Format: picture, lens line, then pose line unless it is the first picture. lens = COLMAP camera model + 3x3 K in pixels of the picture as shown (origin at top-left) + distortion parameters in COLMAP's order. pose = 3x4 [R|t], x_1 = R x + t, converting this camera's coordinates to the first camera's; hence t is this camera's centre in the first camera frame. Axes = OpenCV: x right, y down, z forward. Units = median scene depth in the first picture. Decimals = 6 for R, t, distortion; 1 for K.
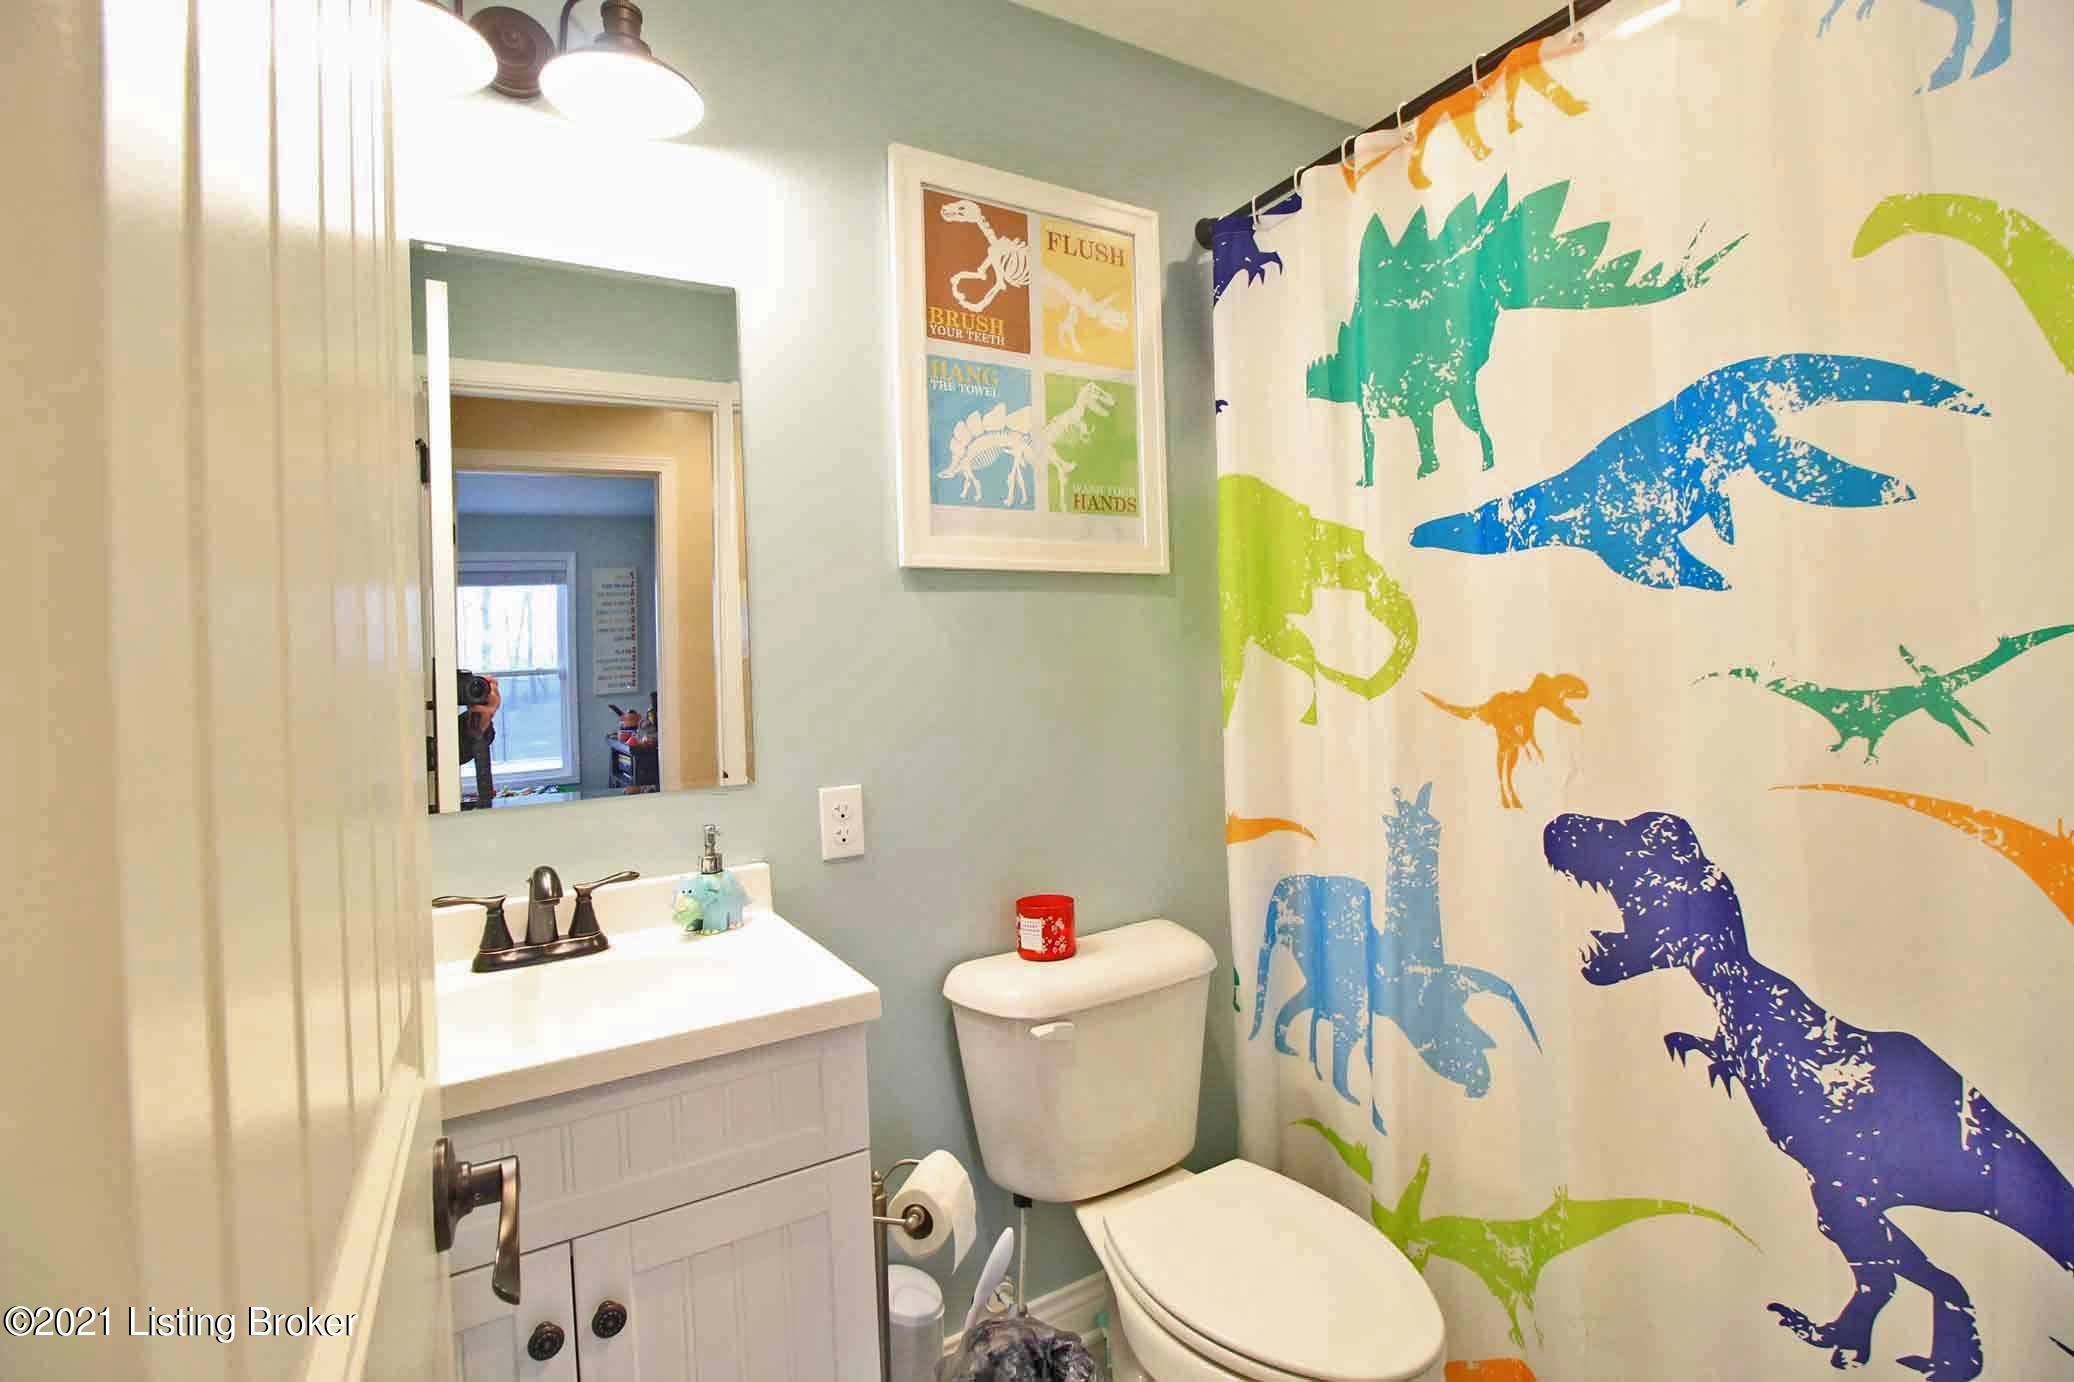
lens RADIAL K [[961.8, 0, 1038.2], [0, 961.8, 677.3], [0, 0, 1]] dist [-0.012559, -0.003235]
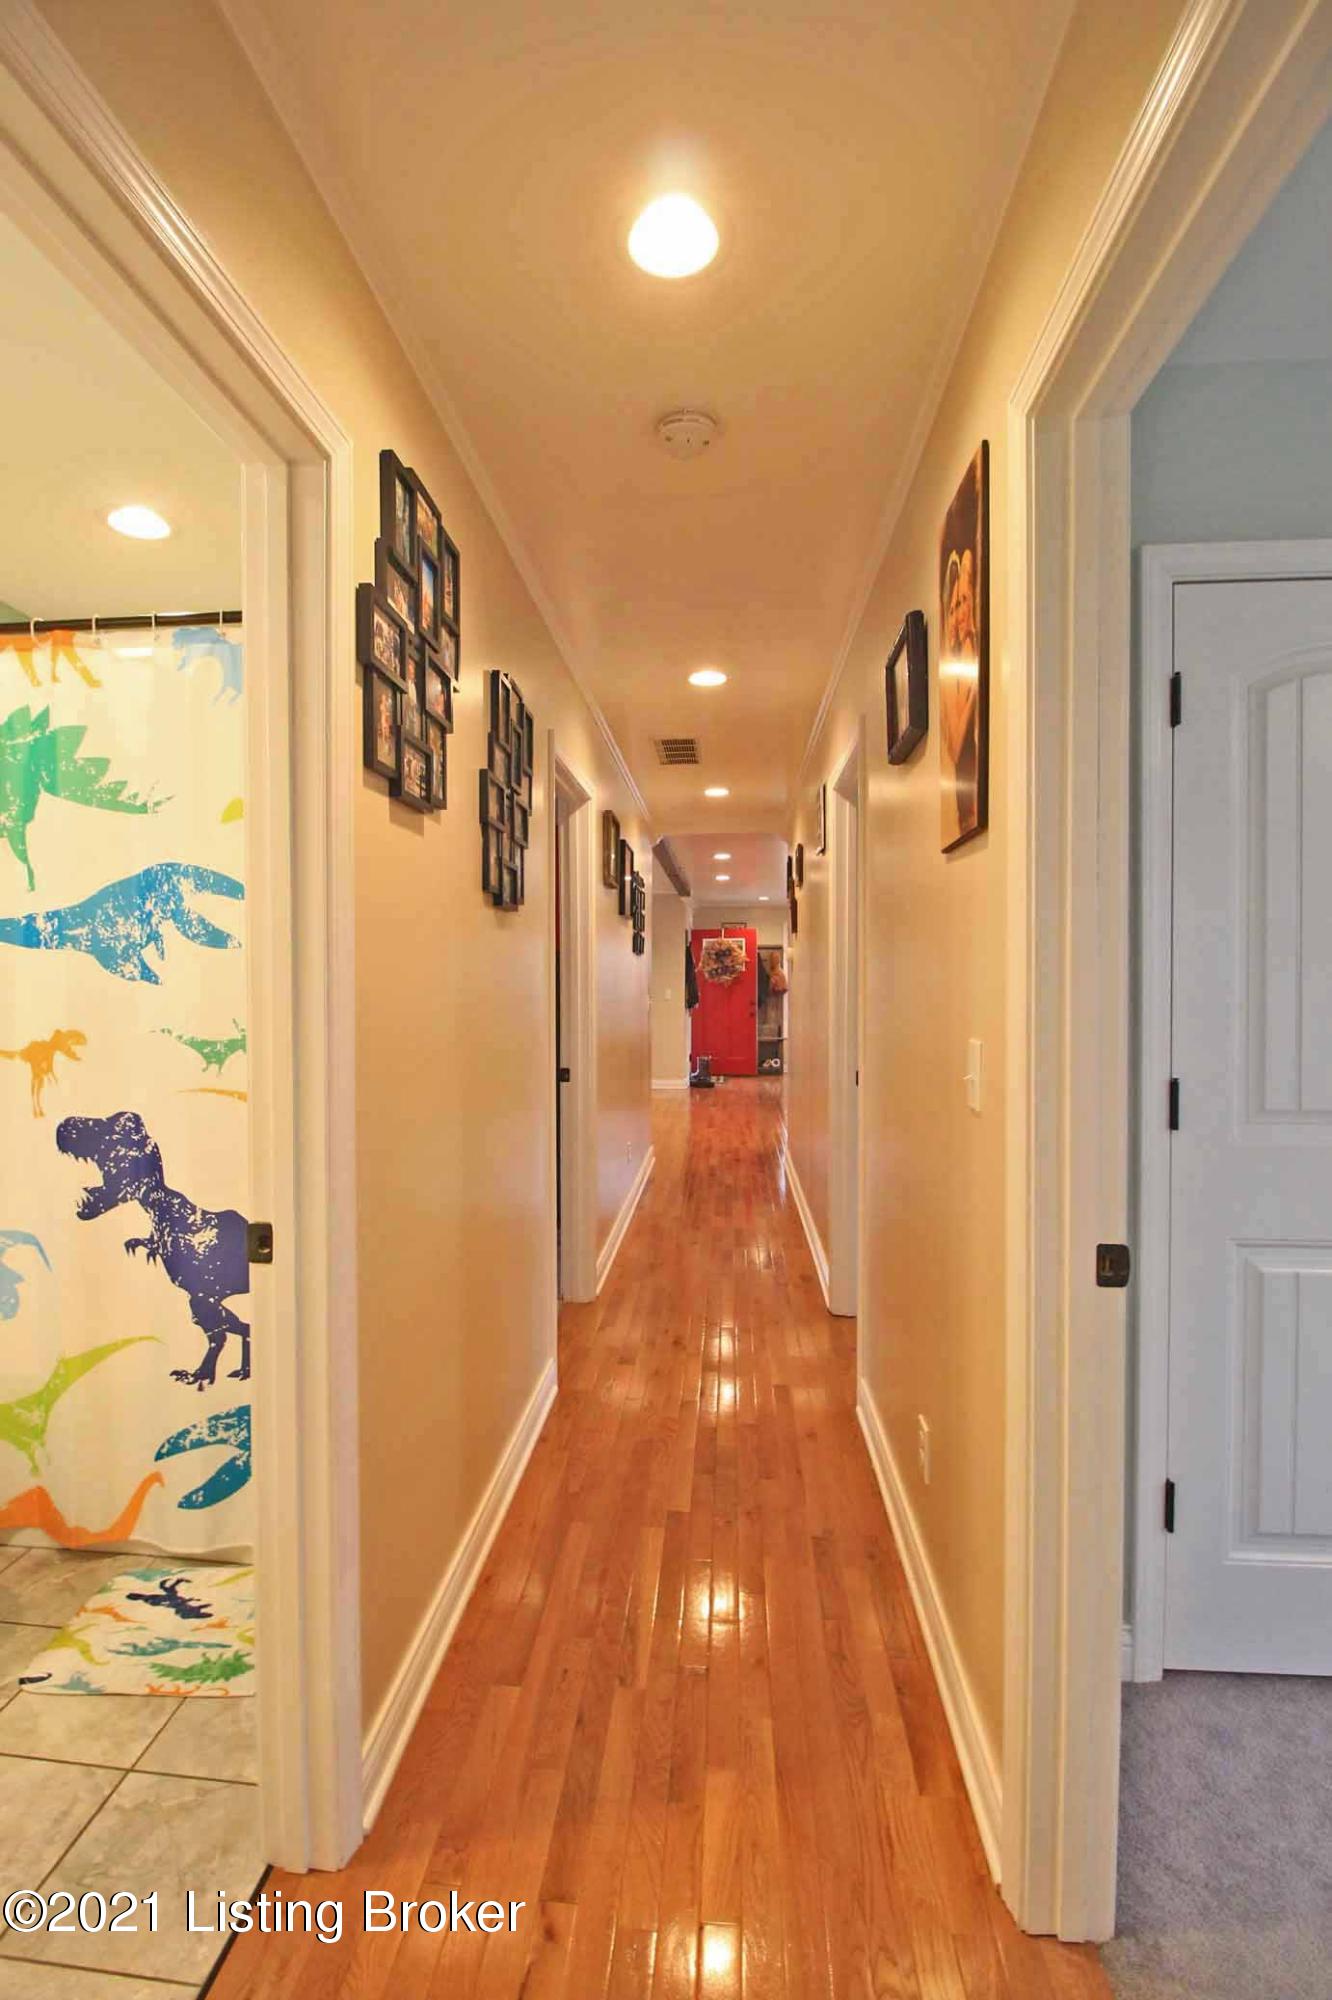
lens RADIAL K [[927.5, 0, 667.8], [0, 927.5, 987.1], [0, 0, 1]] dist [-0.012559, -0.003235]
pose [[0.580201, 0.036169, 0.813670, -0.140345], [-0.012109, 0.999286, -0.035785, -0.034191], [-0.814383, 0.010910, 0.580225, -0.761352]]
